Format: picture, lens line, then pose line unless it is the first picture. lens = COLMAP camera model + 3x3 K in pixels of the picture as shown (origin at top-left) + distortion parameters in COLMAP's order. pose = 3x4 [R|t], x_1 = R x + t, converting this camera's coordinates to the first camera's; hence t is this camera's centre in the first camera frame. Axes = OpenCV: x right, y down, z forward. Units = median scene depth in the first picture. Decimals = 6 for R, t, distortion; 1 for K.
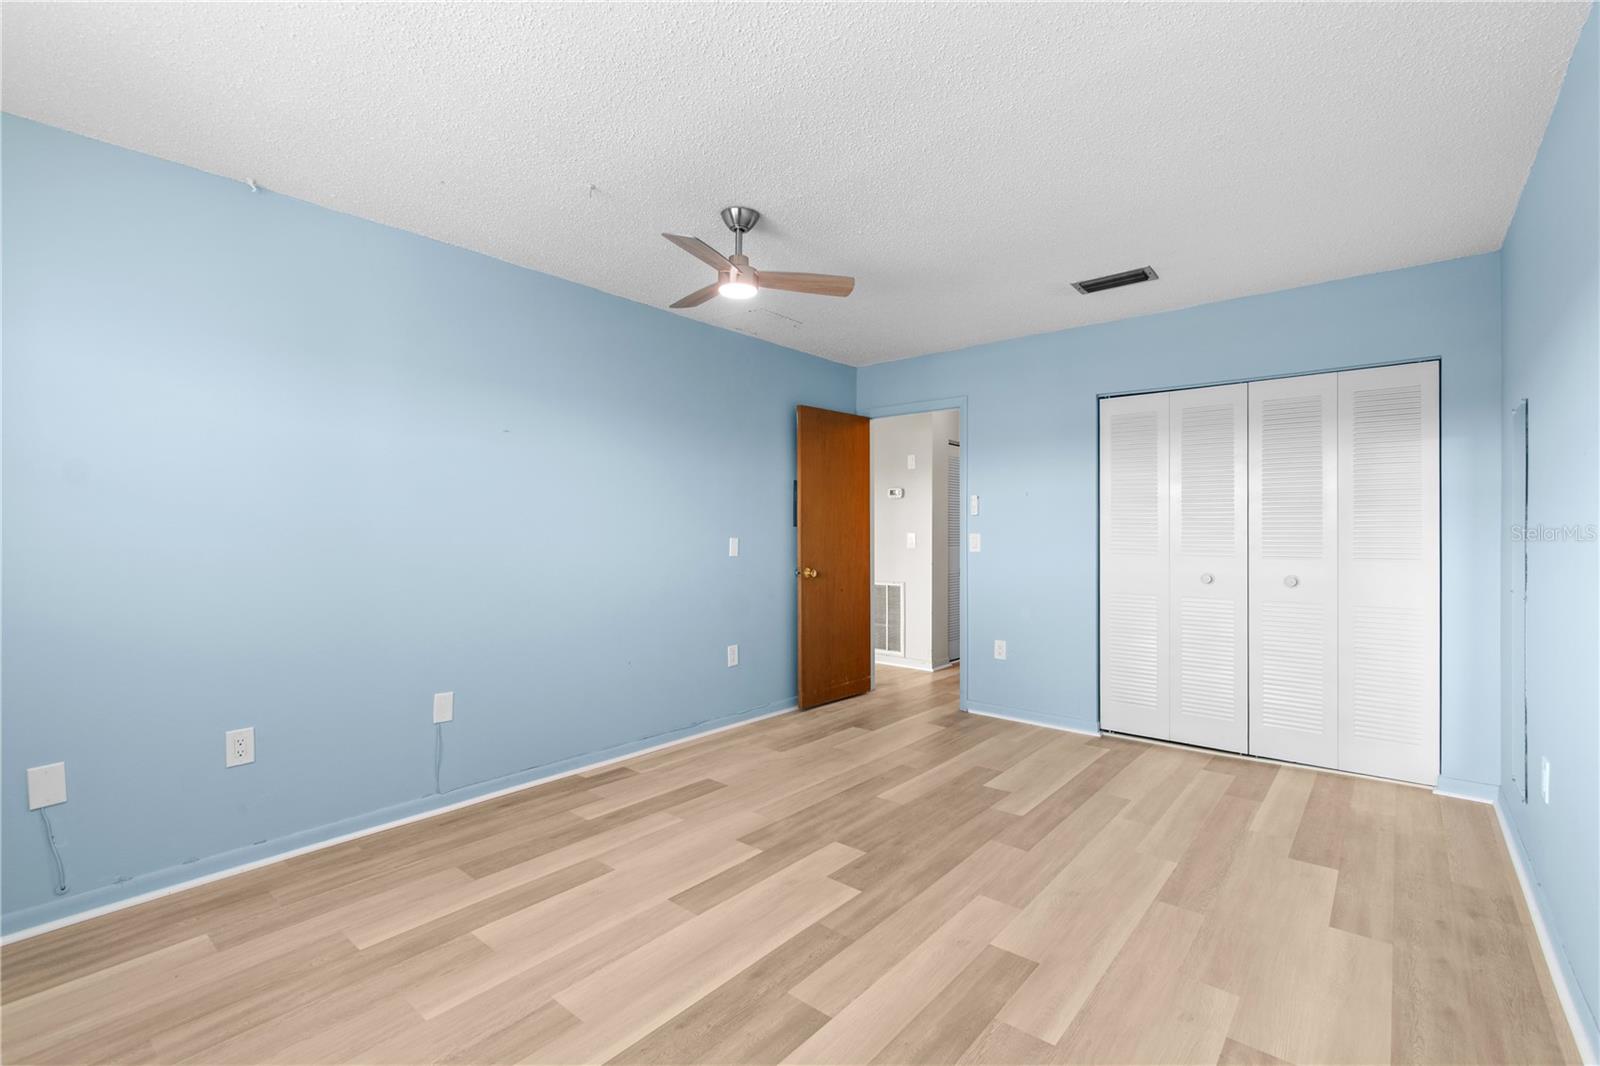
lens RADIAL K [[715.1, 0, 783.7], [0, 715.1, 523.9], [0, 0, 1]] dist [0.009475, -0.003386]
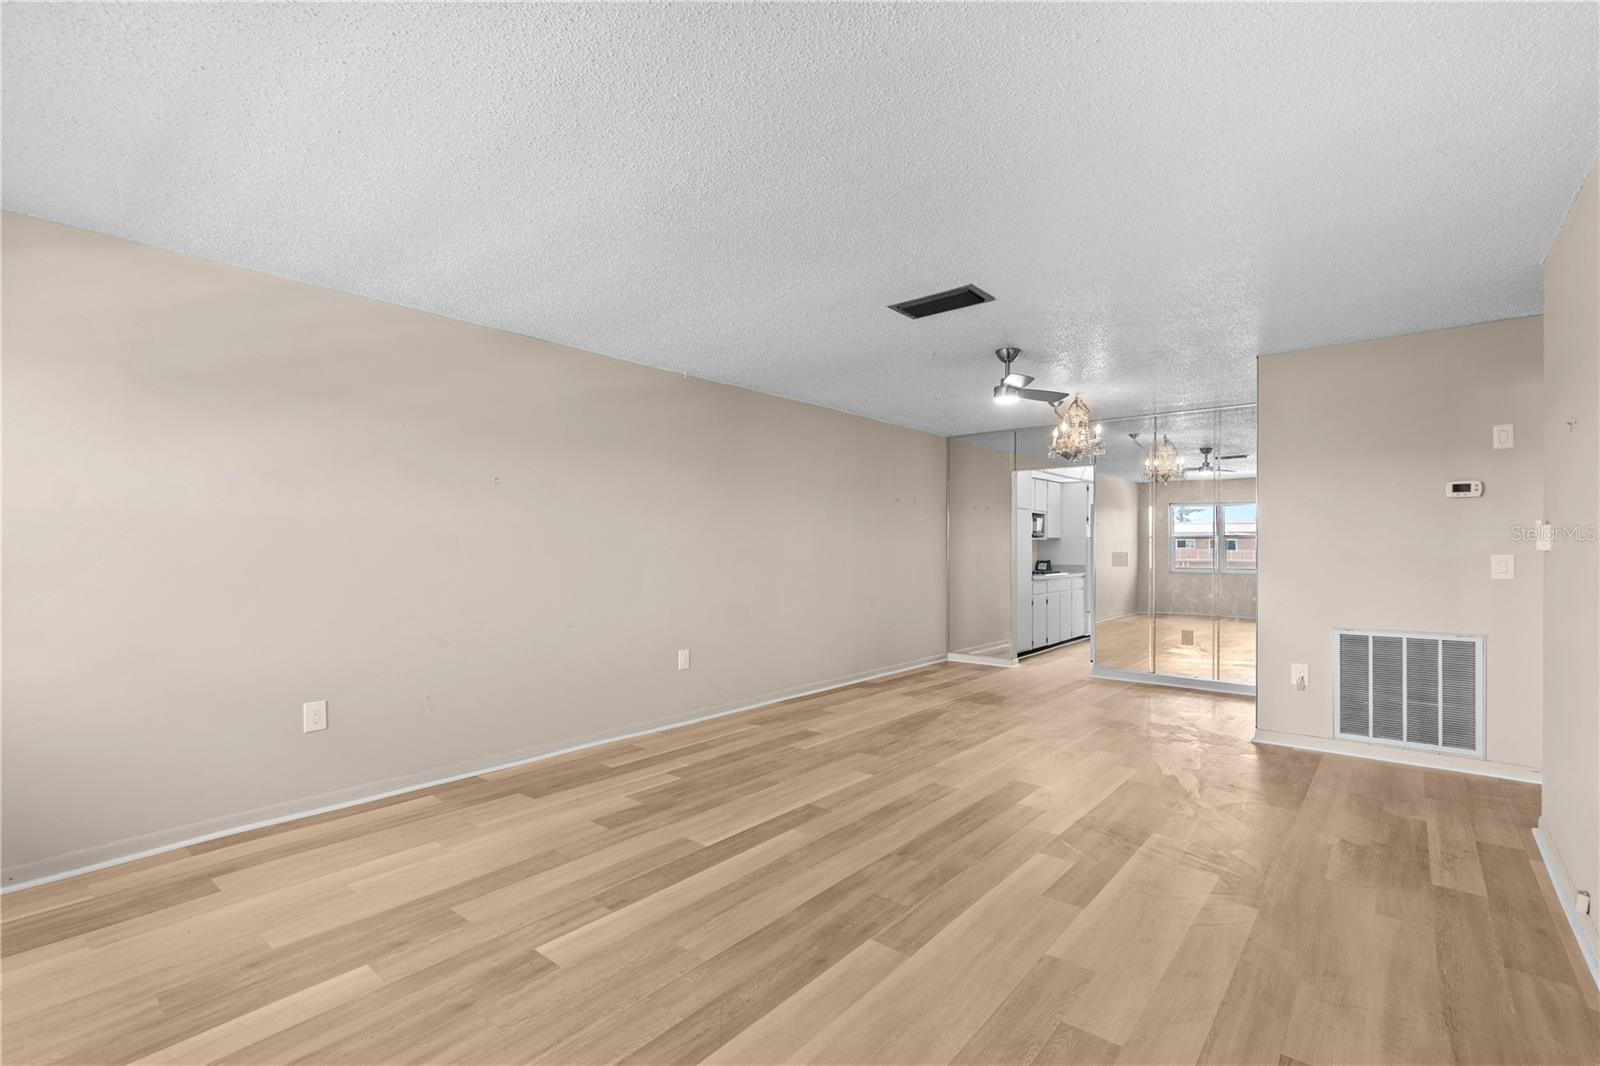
lens RADIAL K [[715.1, 0, 804.9], [0, 715.1, 554.8], [0, 0, 1]] dist [0.009475, -0.003386]
pose [[0.999775, -0.003048, 0.020983, -0.415295], [0.002791, 0.999921, 0.012225, 0.004129], [-0.021019, -0.012164, 0.999705, 0.401444]]
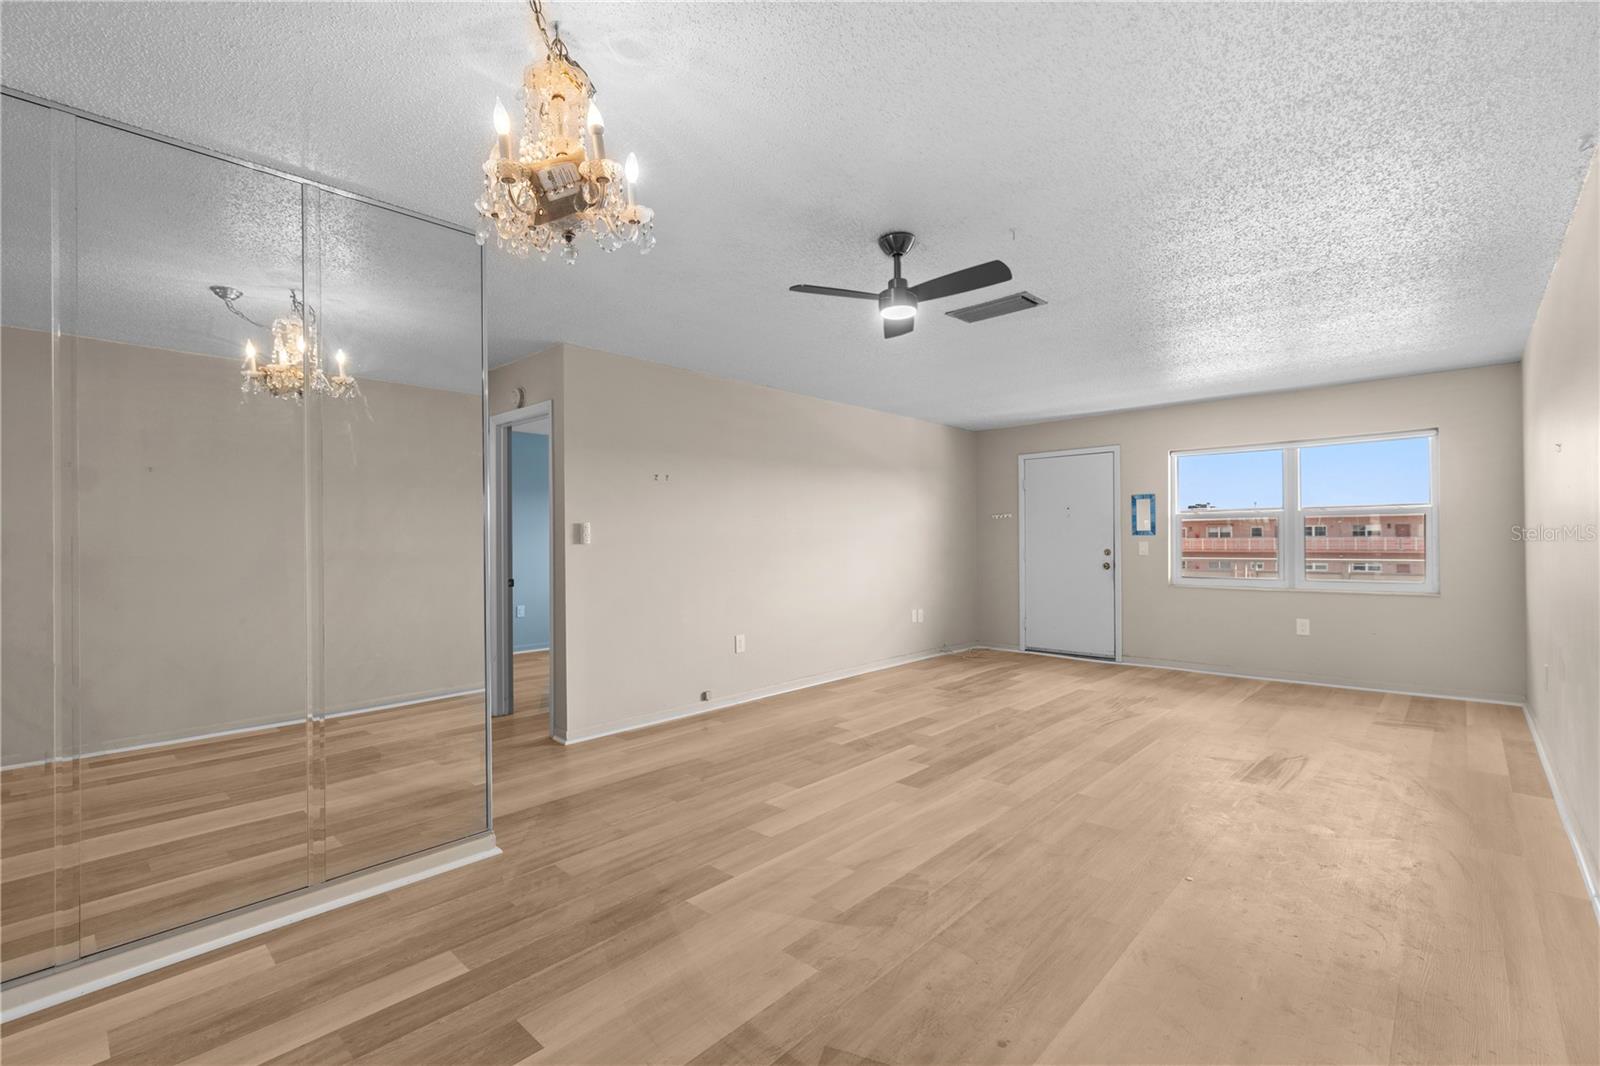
lens RADIAL K [[715.1, 0, 801.4], [0, 715.1, 531.3], [0, 0, 1]] dist [0.009475, -0.003386]
pose [[-0.999437, 0.004653, 0.033237, -0.161968], [0.004195, 0.999895, -0.013835, 0.008264], [-0.033298, -0.013688, -0.999352, 1.525268]]
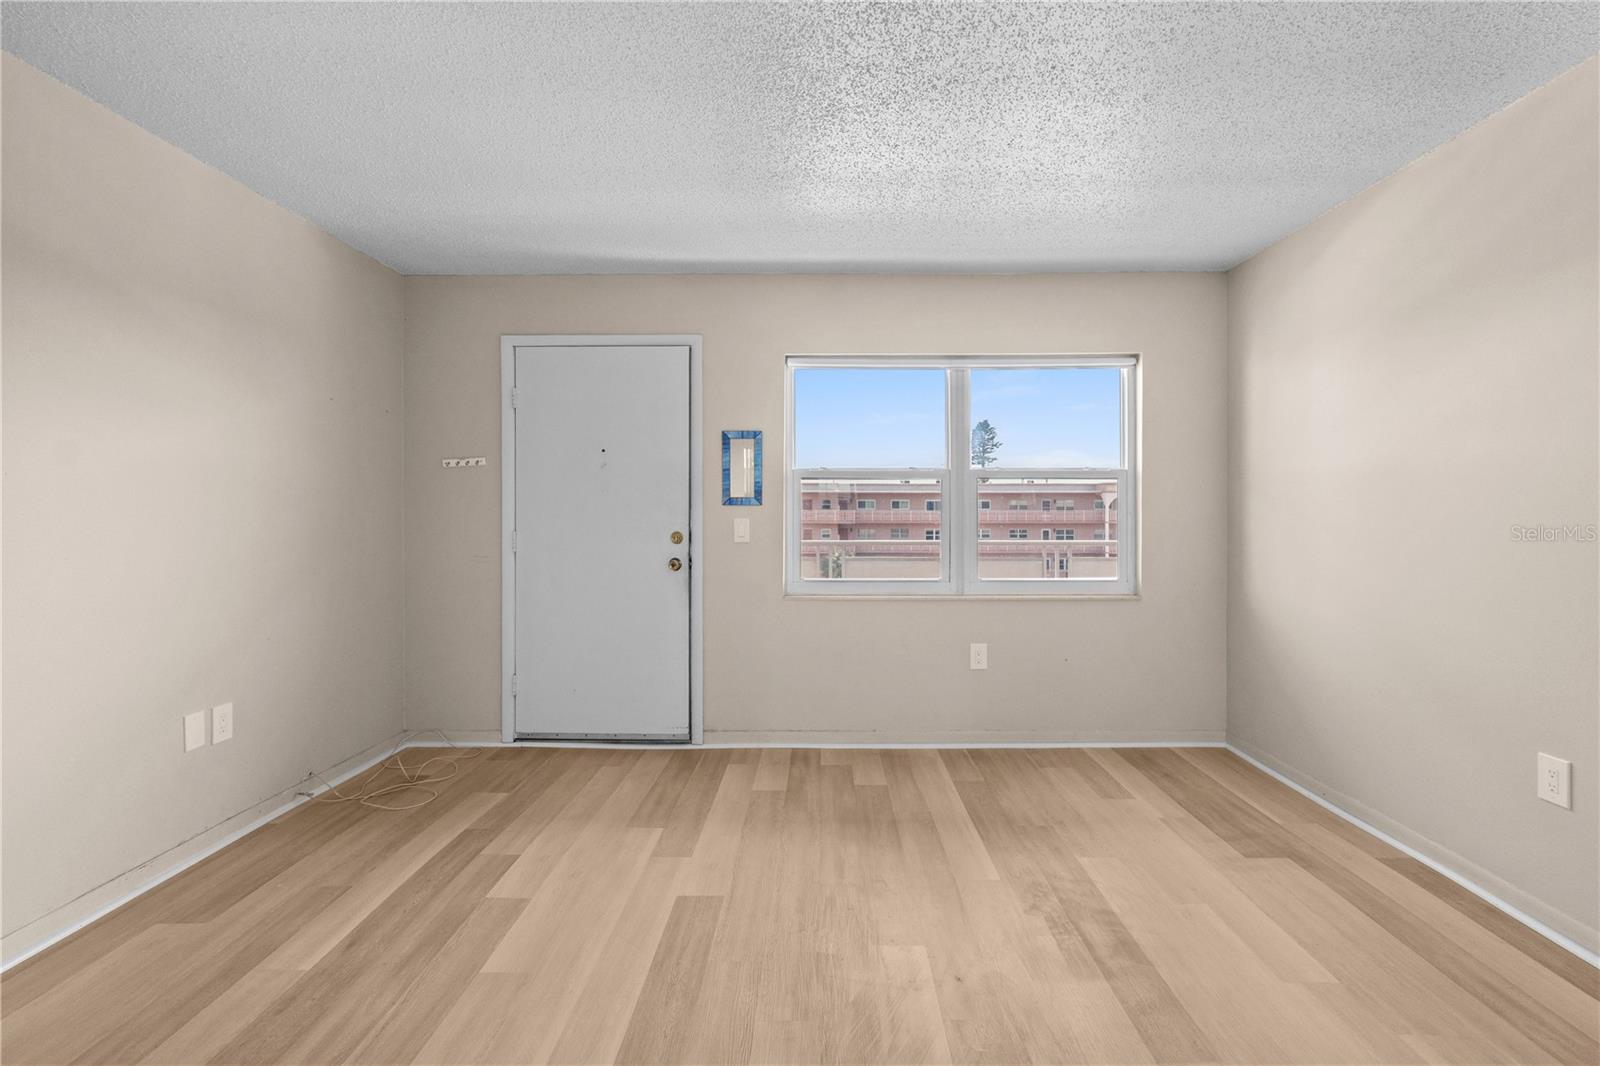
lens RADIAL K [[715.1, 0, 813.6], [0, 715.1, 522.7], [0, 0, 1]] dist [0.009475, -0.003386]
pose [[-0.764022, 0.010381, -0.645106, -0.302552], [-0.000572, 0.999859, 0.016768, 0.005251], [0.645189, 0.013180, -0.763909, 0.934820]]
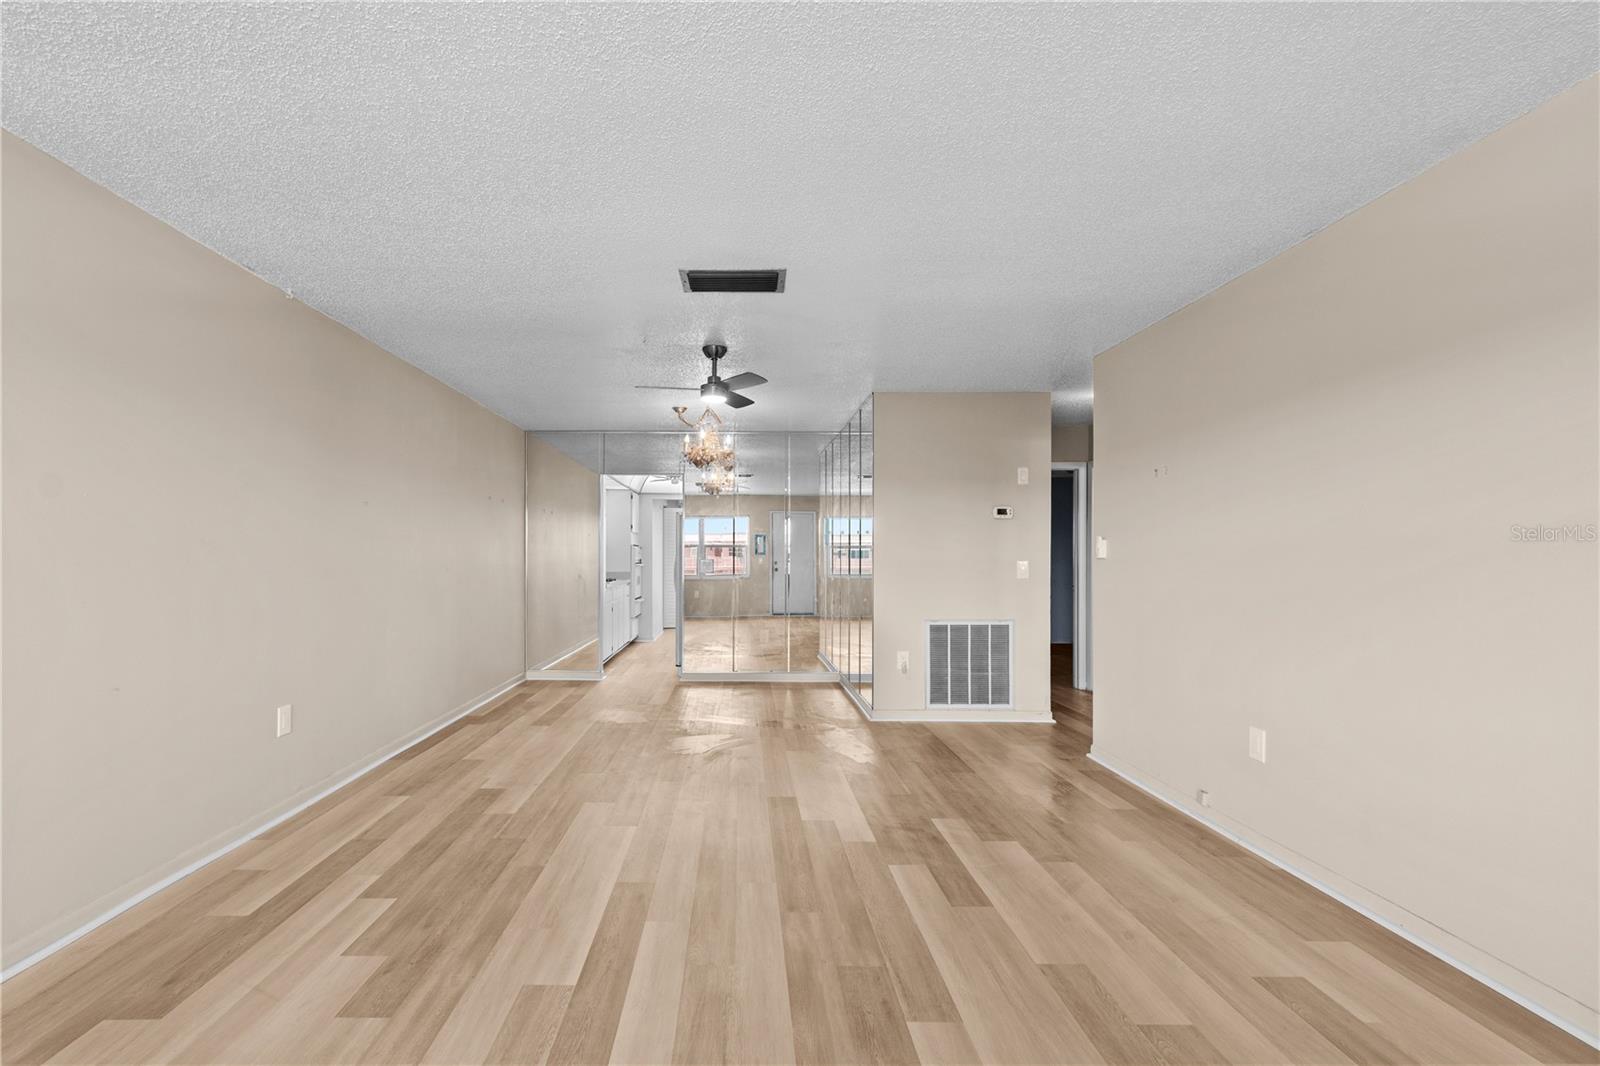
lens RADIAL K [[715.1, 0, 734.8], [0, 715.1, 571.0], [0, 0, 1]] dist [0.009475, -0.003386]
pose [[0.762622, -0.014711, 0.646677, -0.613942], [-0.002369, 0.999671, 0.025535, 0.003729], [-0.646840, -0.021006, 0.762337, 0.570191]]
